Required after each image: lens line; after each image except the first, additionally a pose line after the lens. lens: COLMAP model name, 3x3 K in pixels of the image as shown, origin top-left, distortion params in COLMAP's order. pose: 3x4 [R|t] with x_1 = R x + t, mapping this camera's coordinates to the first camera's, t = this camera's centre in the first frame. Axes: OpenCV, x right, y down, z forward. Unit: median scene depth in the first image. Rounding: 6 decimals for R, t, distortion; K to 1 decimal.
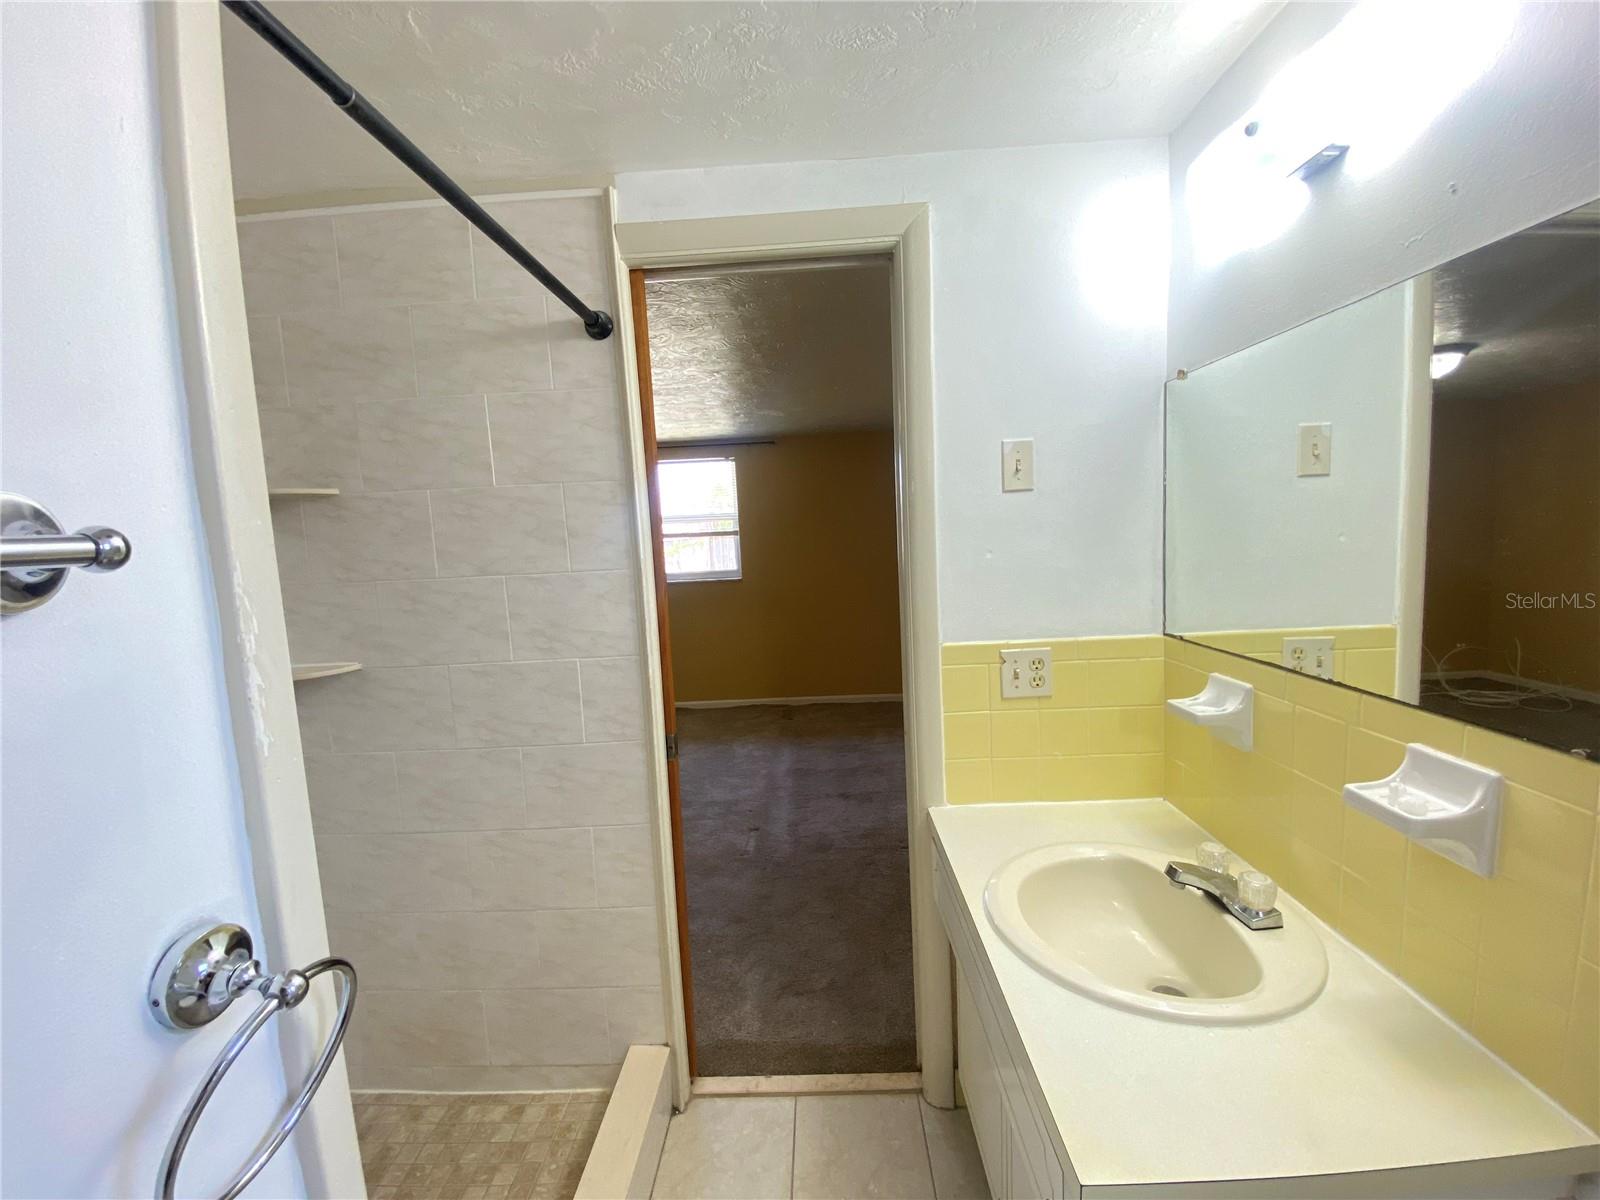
lens RADIAL K [[657.2, 0, 799.6], [0, 657.2, 598.3], [0, 0, 1]] dist [0.035221, -0.029968]
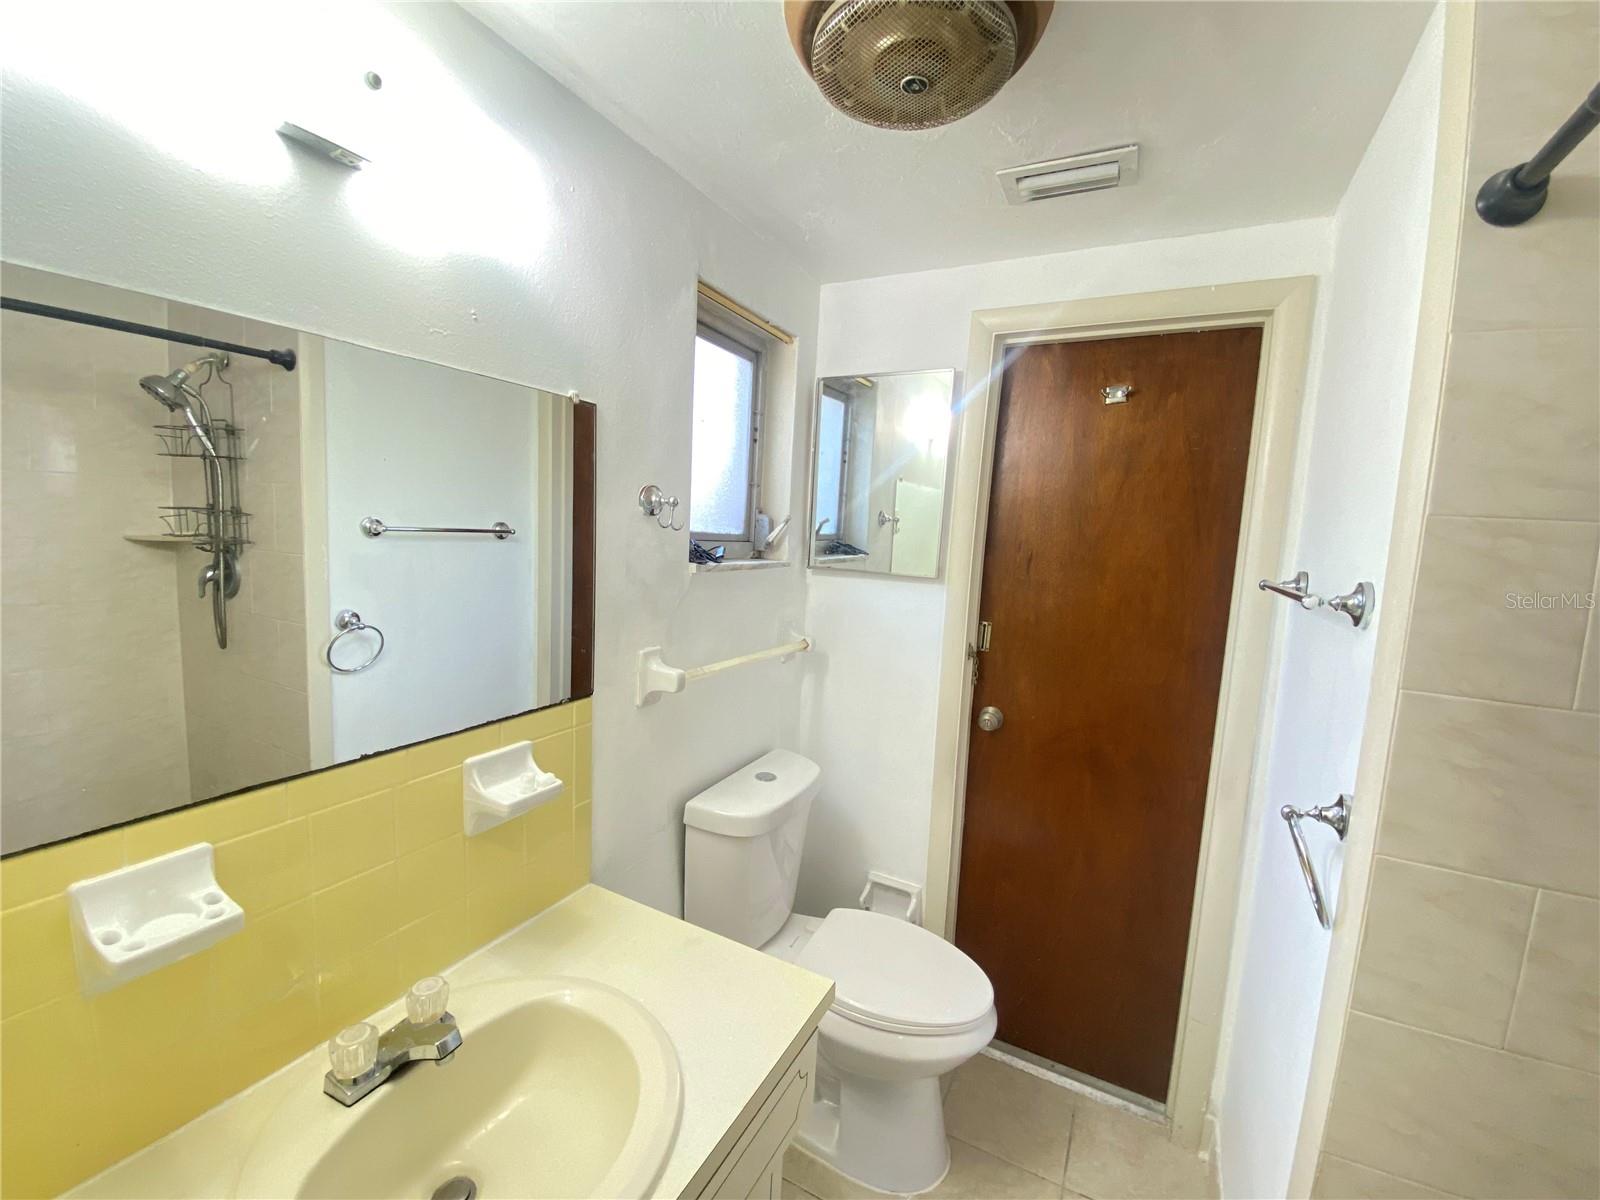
lens RADIAL K [[657.2, 0, 799.6], [0, 657.2, 598.3], [0, 0, 1]] dist [0.035221, -0.029968]
pose [[-0.895267, -0.027916, 0.444654, -0.065451], [0.055935, 0.983095, 0.174341, -0.110218], [-0.442005, 0.180953, -0.878572, 0.774382]]
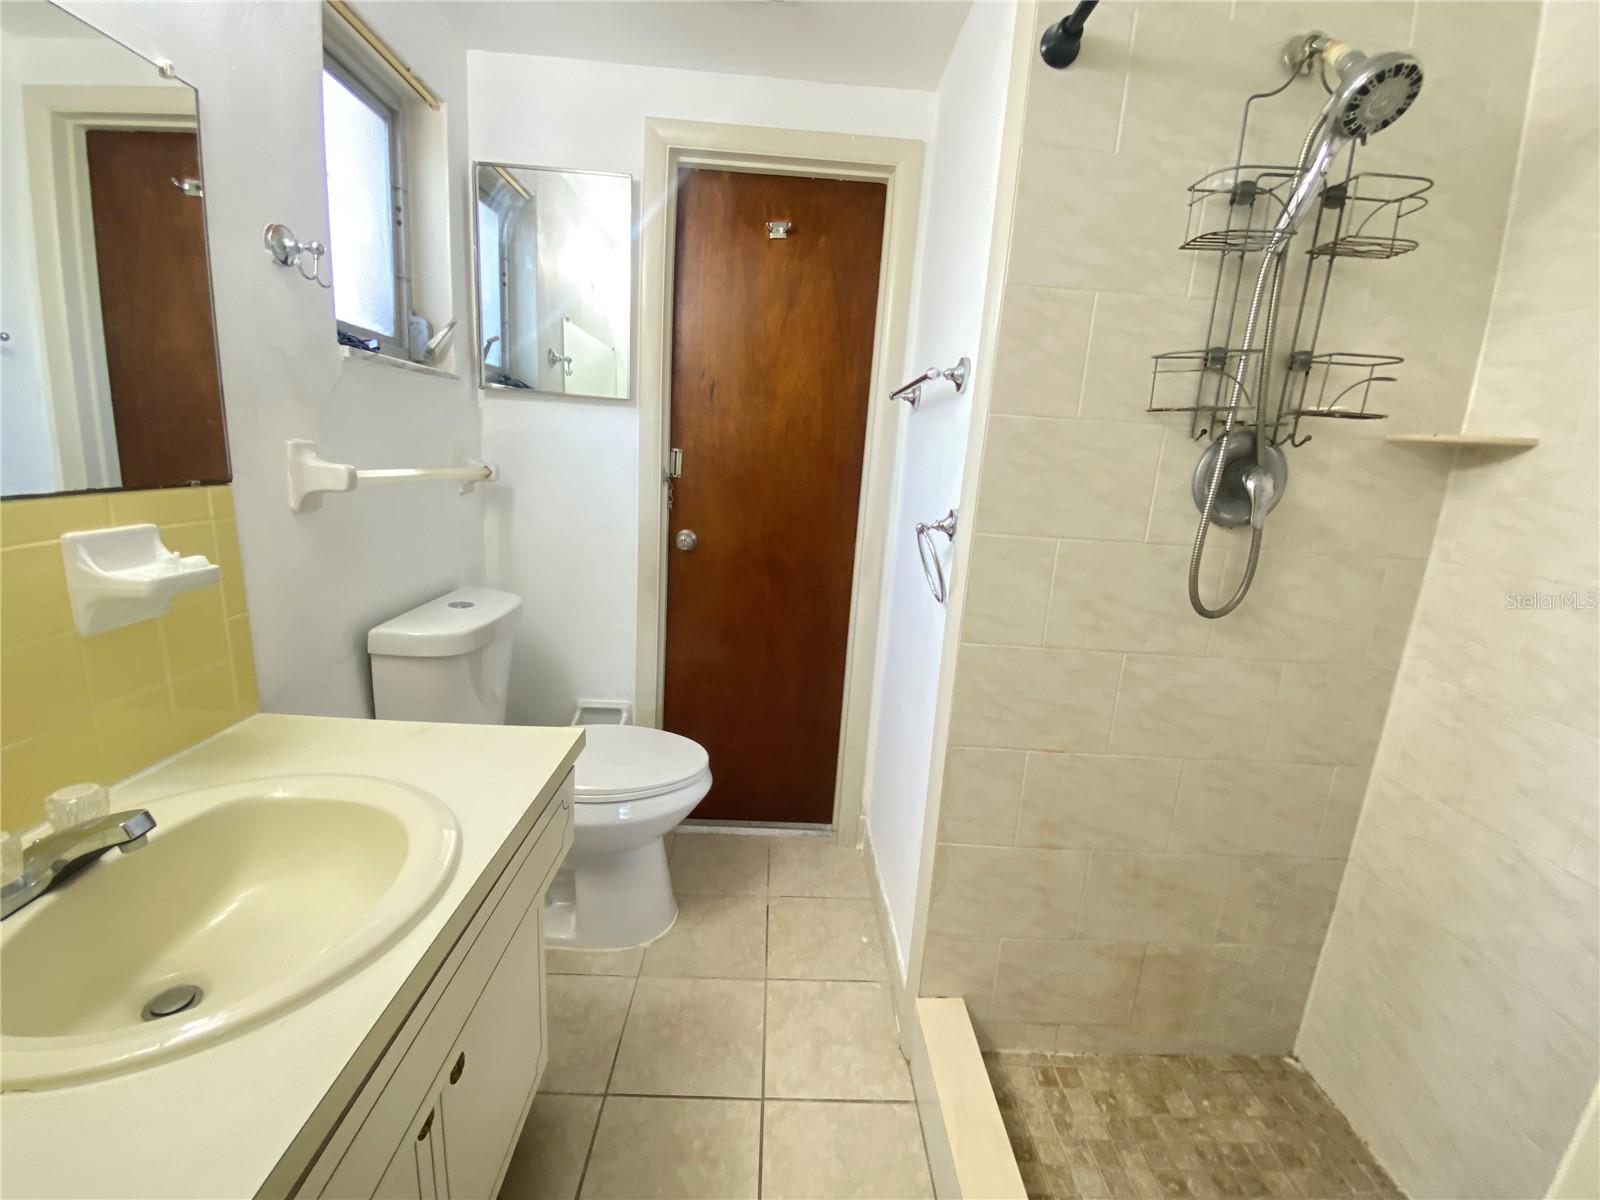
lens RADIAL K [[657.2, 0, 799.6], [0, 657.2, 598.3], [0, 0, 1]] dist [0.035221, -0.029968]
pose [[-0.998472, 0.011830, -0.053976, -0.015443], [-0.005852, 0.948685, 0.316169, 0.004725], [0.054947, 0.316002, -0.947166, 0.861880]]
